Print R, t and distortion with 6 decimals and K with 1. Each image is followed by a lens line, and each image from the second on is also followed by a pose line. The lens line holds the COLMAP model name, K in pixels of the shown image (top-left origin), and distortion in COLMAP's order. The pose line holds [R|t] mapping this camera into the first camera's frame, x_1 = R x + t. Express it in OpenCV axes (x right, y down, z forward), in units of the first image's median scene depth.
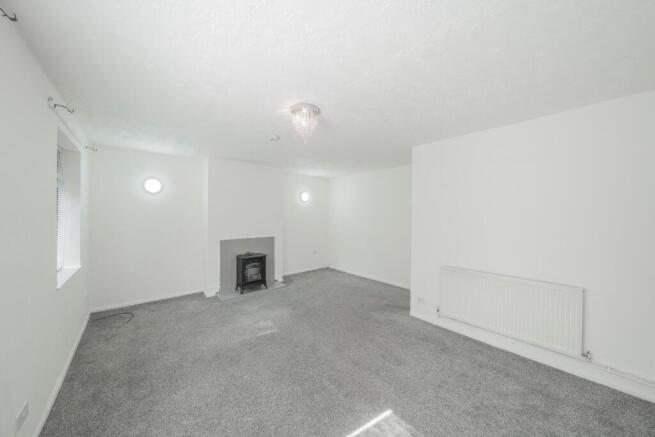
lens RADIAL K [[225.9, 0, 327.5], [0, 225.9, 216.3], [0, 0, 1]] dist [-0.033102, 0.008076]
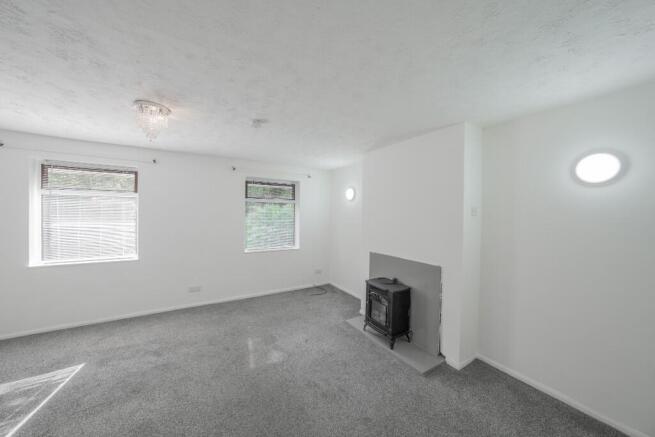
lens RADIAL K [[225.9, 0, 327.5], [0, 225.9, 216.3], [0, 0, 1]] dist [-0.033102, 0.008076]
pose [[-0.179734, 0.016880, -0.983570, 0.379620], [-0.004532, 0.999828, 0.017987, -0.039928], [0.983705, 0.007691, -0.179627, 1.053623]]
